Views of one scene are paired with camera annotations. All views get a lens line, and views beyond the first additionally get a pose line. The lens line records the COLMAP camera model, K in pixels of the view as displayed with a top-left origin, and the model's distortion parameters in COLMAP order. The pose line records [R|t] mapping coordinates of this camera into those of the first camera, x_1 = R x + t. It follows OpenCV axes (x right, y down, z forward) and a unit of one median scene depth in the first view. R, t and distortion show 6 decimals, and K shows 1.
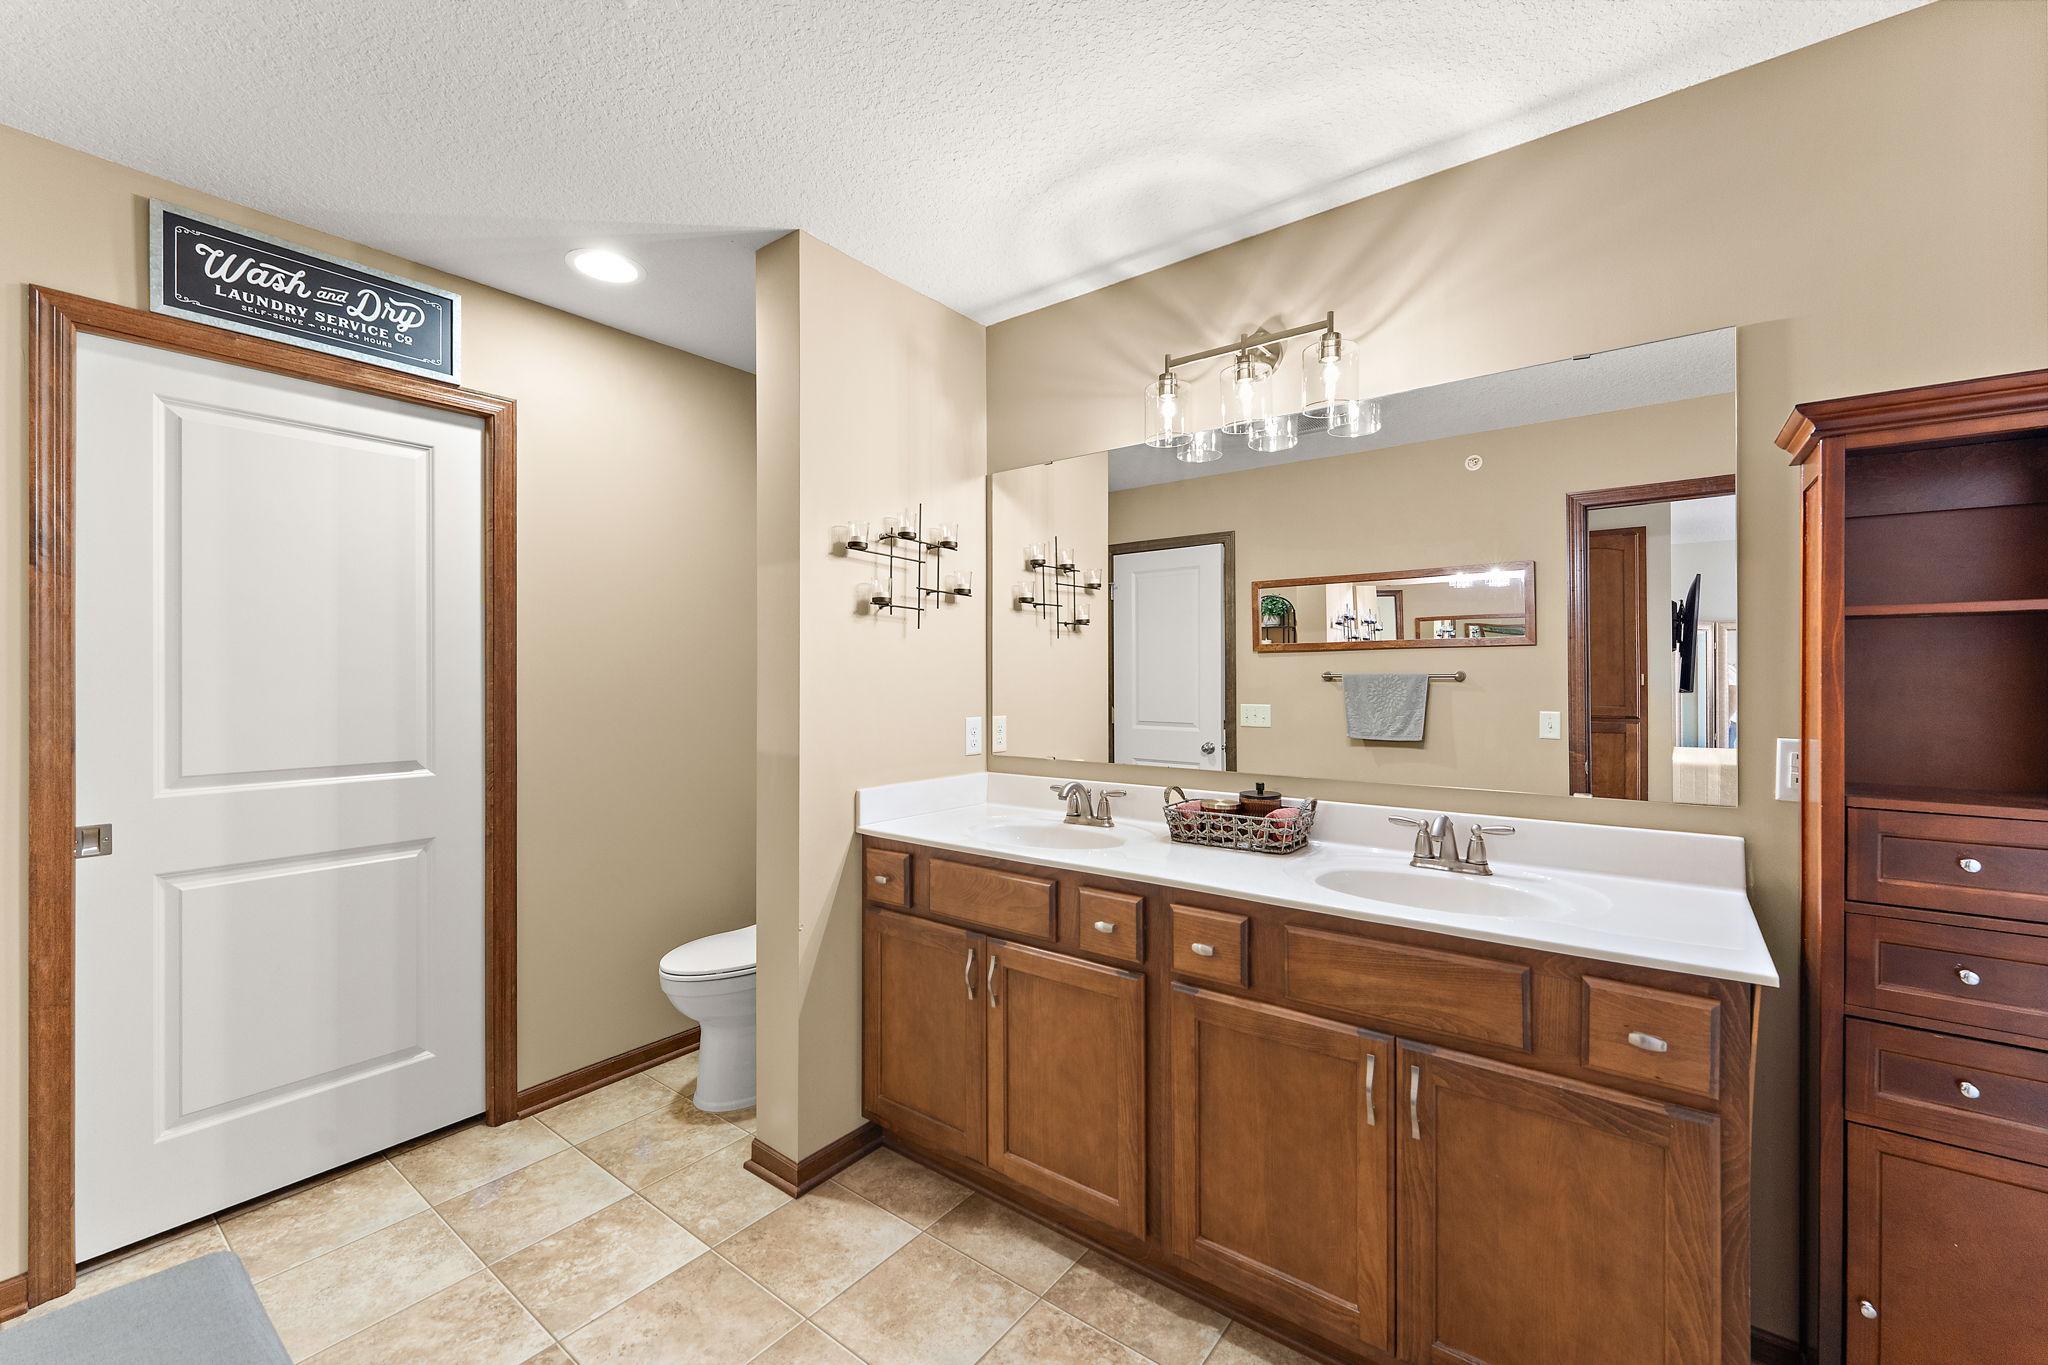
lens RADIAL K [[832.5, 0, 1028.9], [0, 832.5, 685.5], [0, 0, 1]] dist [-0.000753, -0.000496]
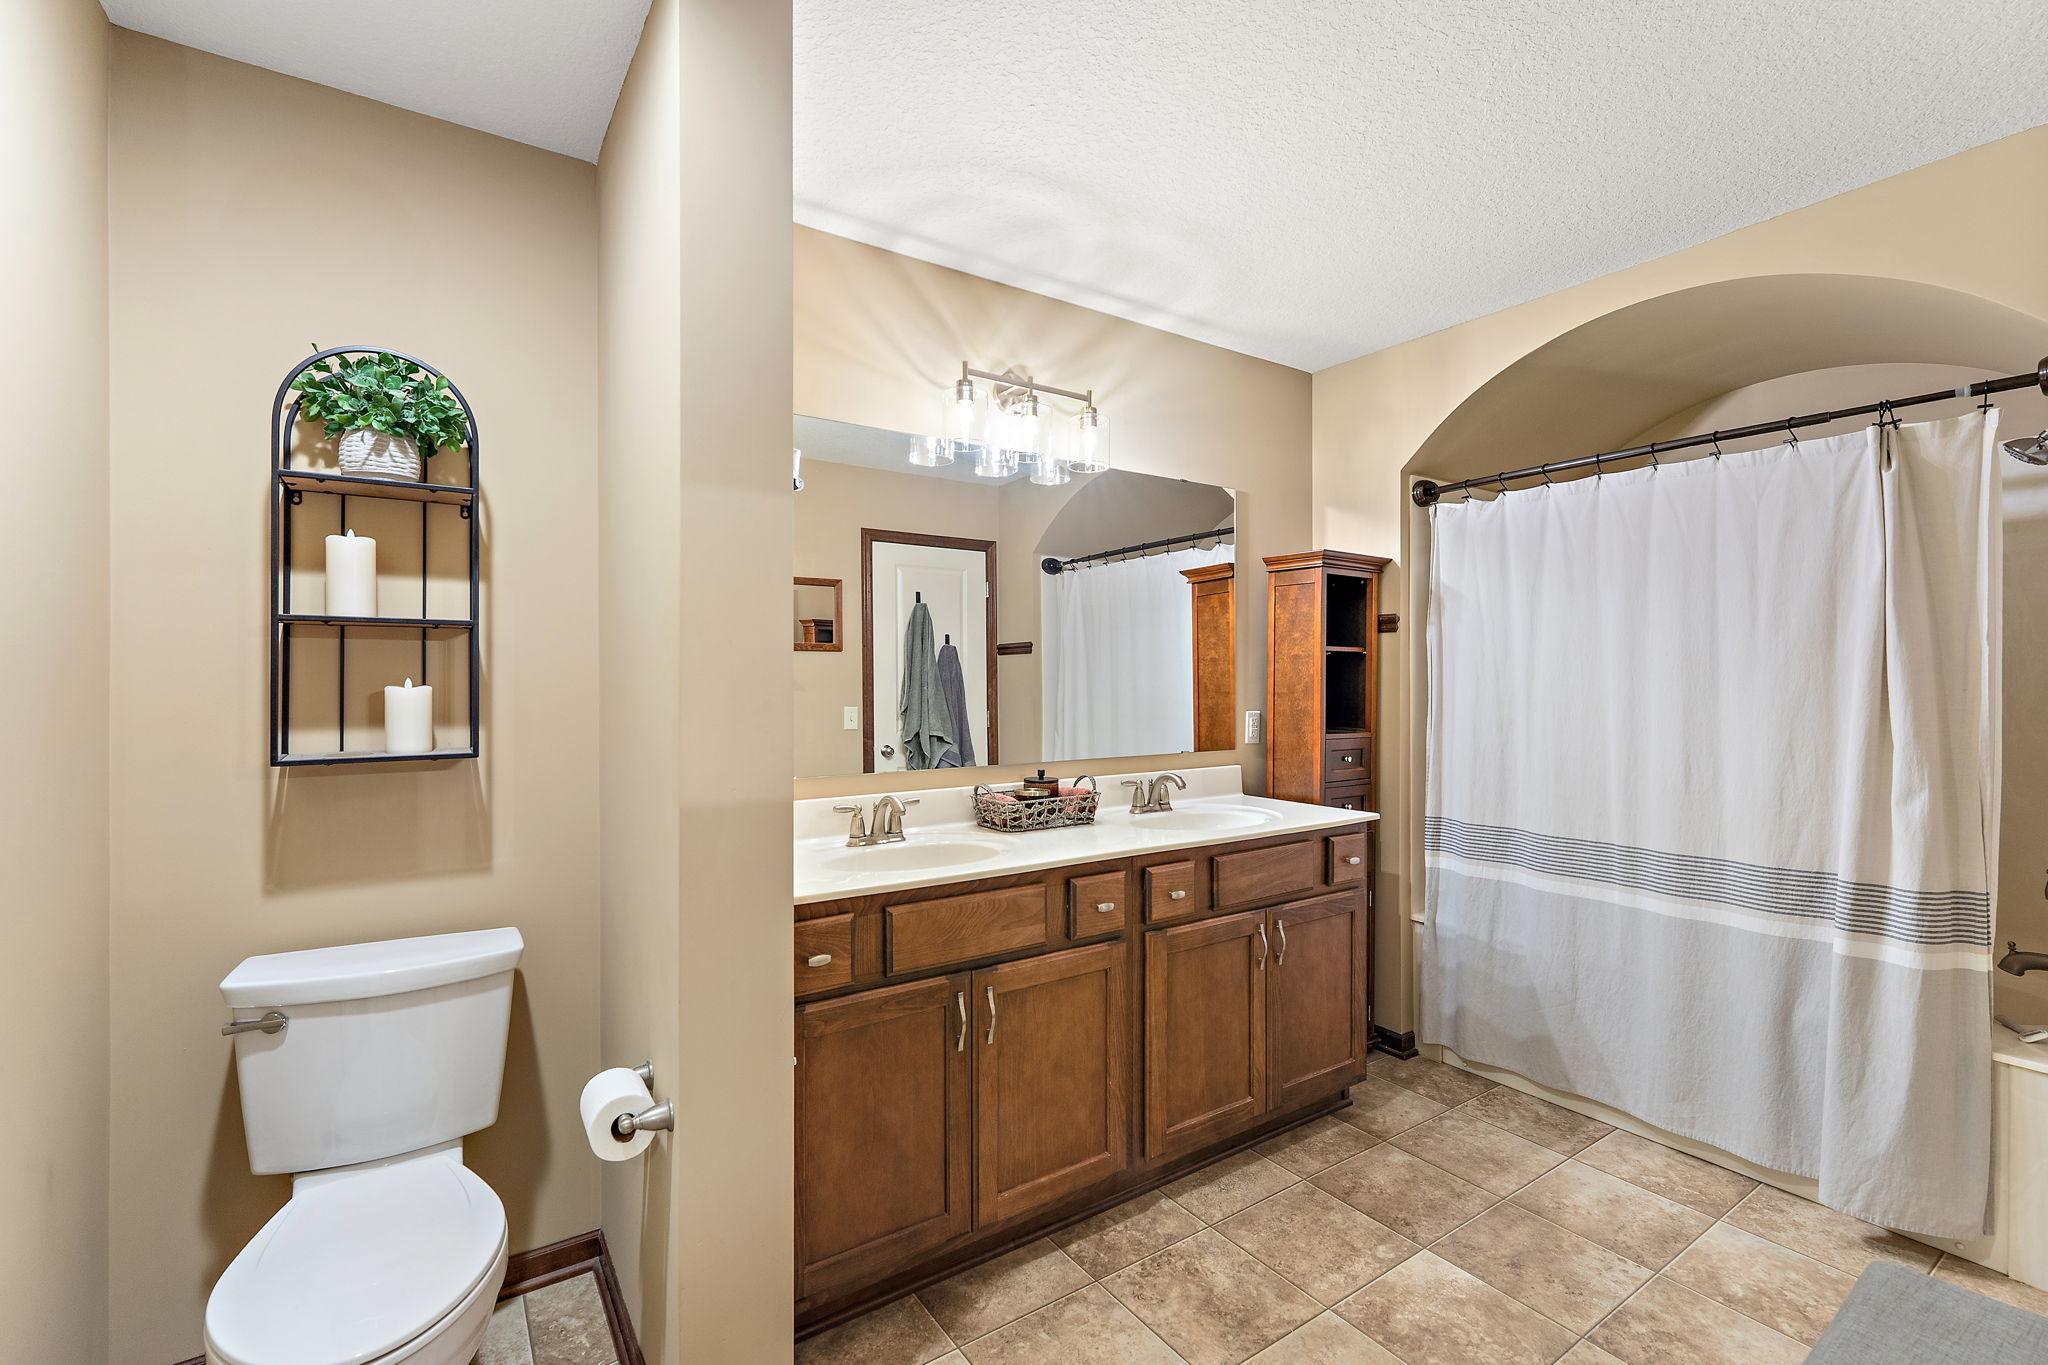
lens RADIAL K [[893.4, 0, 1023.3], [0, 893.4, 688.7], [0, 0, 1]] dist [0.000178, -0.000202]
pose [[0.316008, -0.009352, 0.948710, -0.974466], [0.009206, 0.999935, 0.006790, -0.004976], [-0.948712, 0.006588, 0.316074, 0.675804]]
